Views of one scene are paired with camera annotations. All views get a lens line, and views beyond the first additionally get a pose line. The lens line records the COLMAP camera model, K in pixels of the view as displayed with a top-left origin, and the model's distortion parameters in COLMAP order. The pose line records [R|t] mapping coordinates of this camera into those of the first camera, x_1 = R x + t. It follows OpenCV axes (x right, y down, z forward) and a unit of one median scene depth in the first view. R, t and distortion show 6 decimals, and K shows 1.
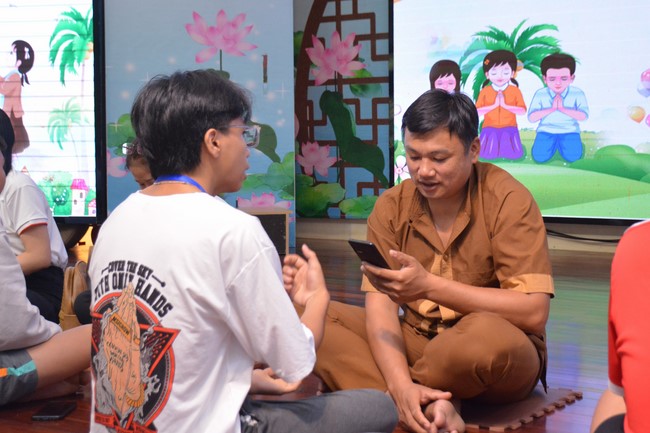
lens RADIAL K [[1084.2, 0, 327.4], [0, 1084.2, 215.7], [0, 0, 1]] dist [0.000209, 0.000000]
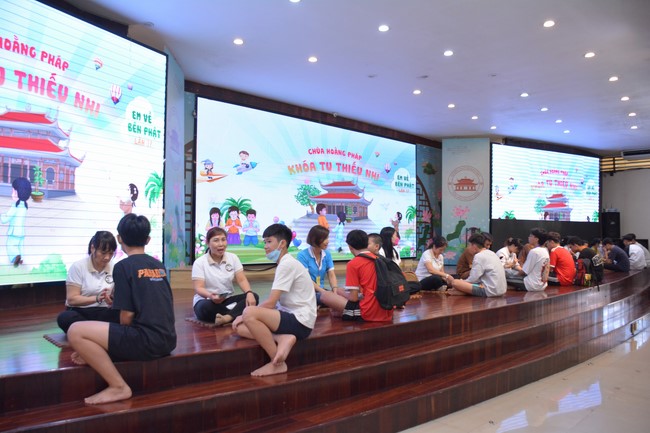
lens RADIAL K [[567.4, 0, 327.8], [0, 567.4, 216.0], [0, 0, 1]] dist [-0.059924, -0.001425]
pose [[0.154673, 0.045239, 0.986929, -1.271656], [0.061900, 0.996545, -0.055381, -0.029263], [-0.986025, 0.069657, 0.151339, 0.535501]]
